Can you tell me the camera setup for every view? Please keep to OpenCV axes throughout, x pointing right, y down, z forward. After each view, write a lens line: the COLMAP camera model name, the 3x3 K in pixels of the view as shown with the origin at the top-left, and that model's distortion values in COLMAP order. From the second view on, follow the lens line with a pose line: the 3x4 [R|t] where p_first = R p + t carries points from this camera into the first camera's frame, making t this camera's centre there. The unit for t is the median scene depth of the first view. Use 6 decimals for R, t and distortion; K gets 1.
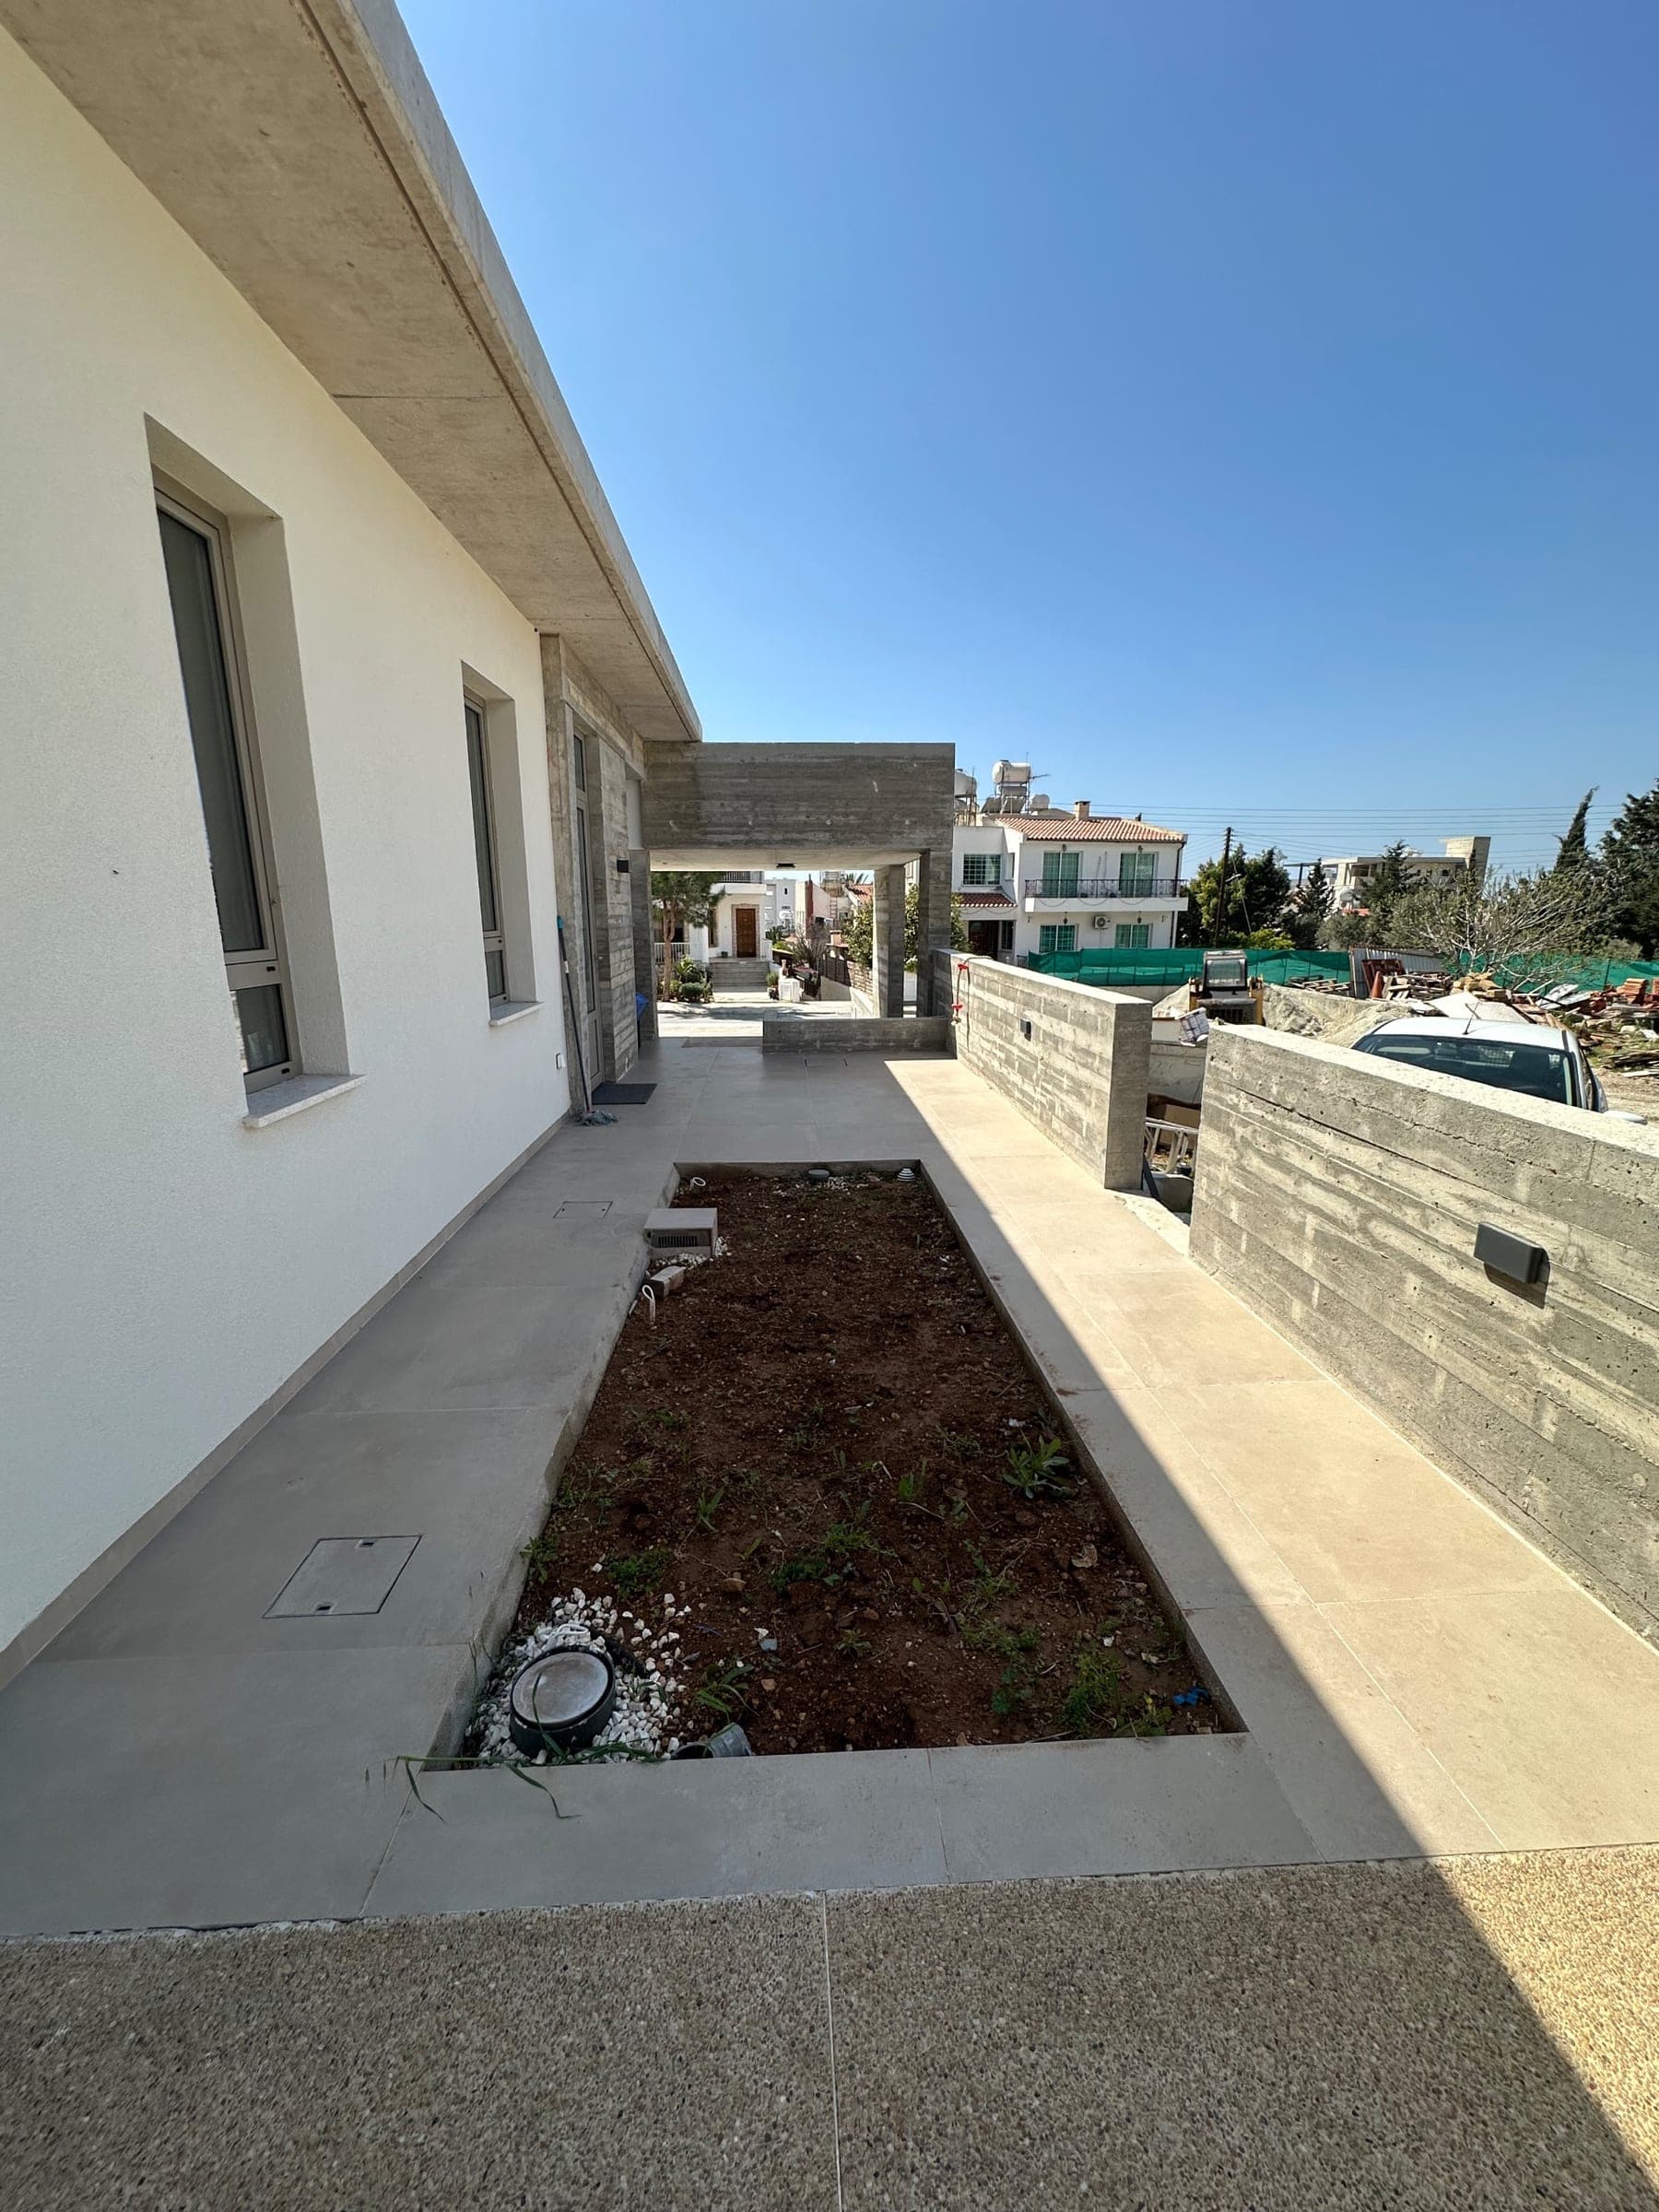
lens RADIAL K [[874.3, 0, 829.7], [0, 874.3, 1102.8], [0, 0, 1]] dist [-0.001770, -0.000727]
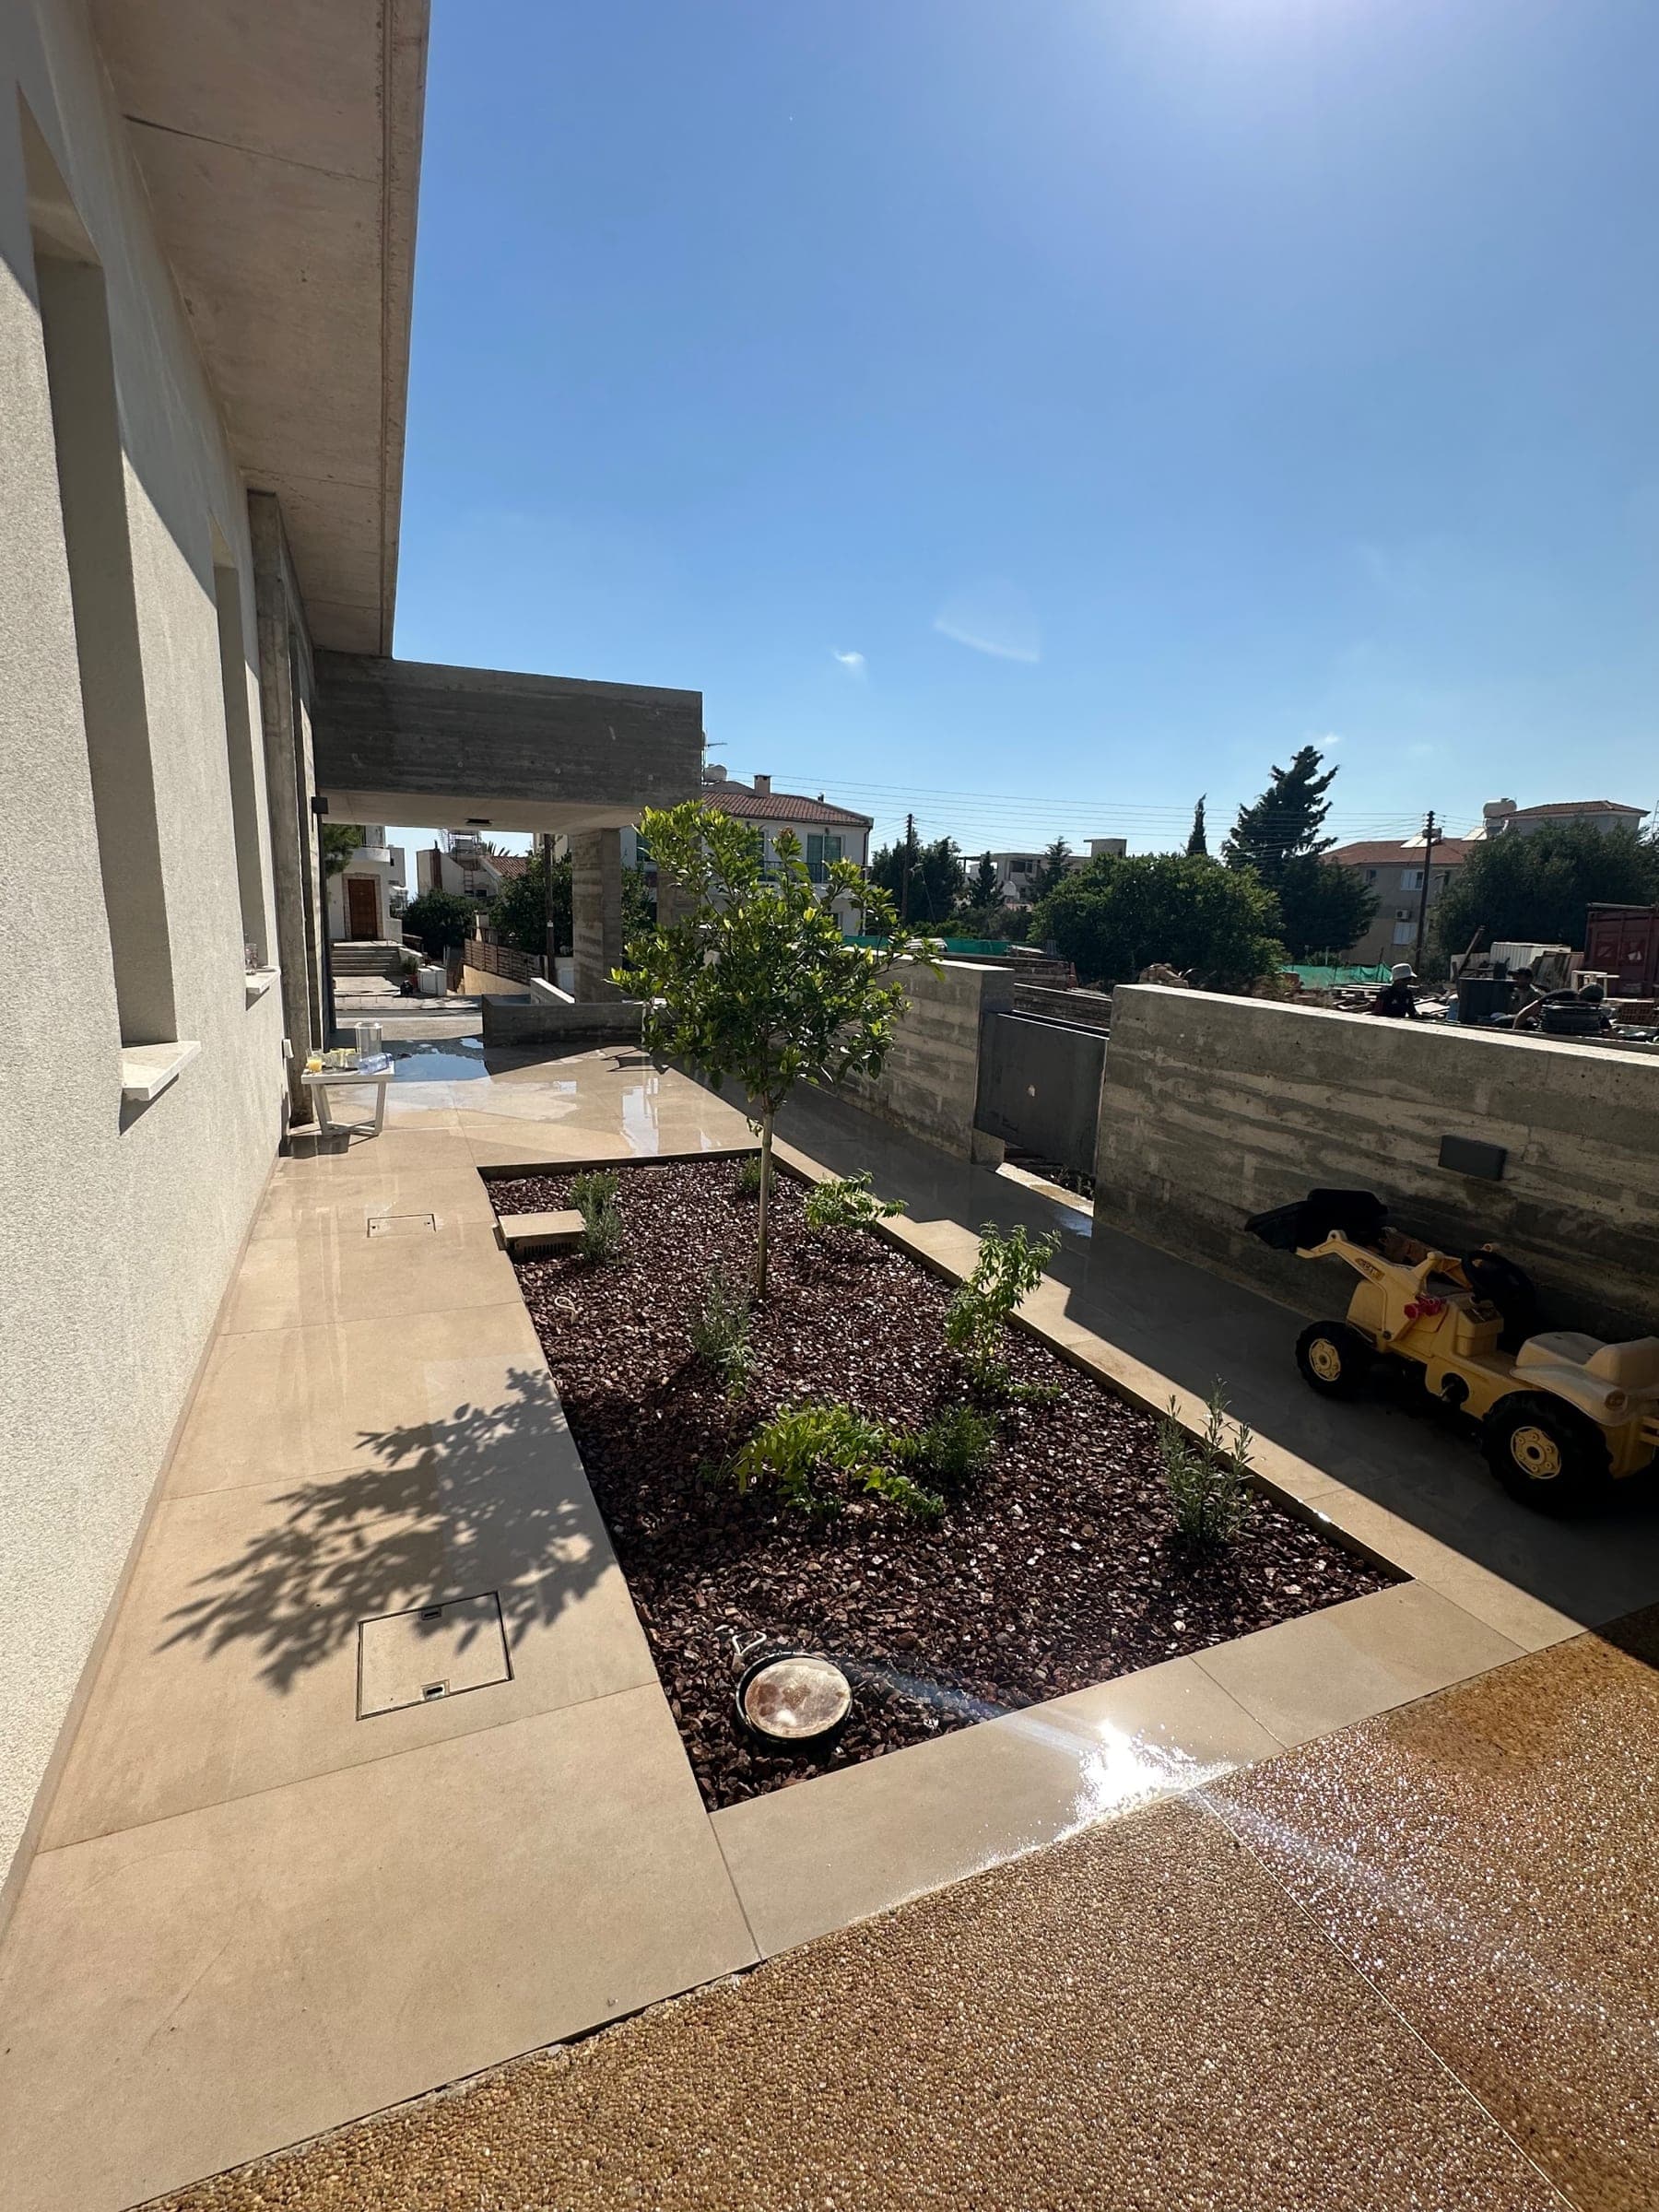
lens RADIAL K [[1007.2, 0, 819.0], [0, 1007.2, 1105.6], [0, 0, 1]] dist [-0.005322, -0.000075]
pose [[0.940378, -0.037832, 0.338022, -0.308121], [0.041172, 0.999148, -0.002713, 0.043609], [-0.337631, 0.016468, 0.941134, 0.020056]]
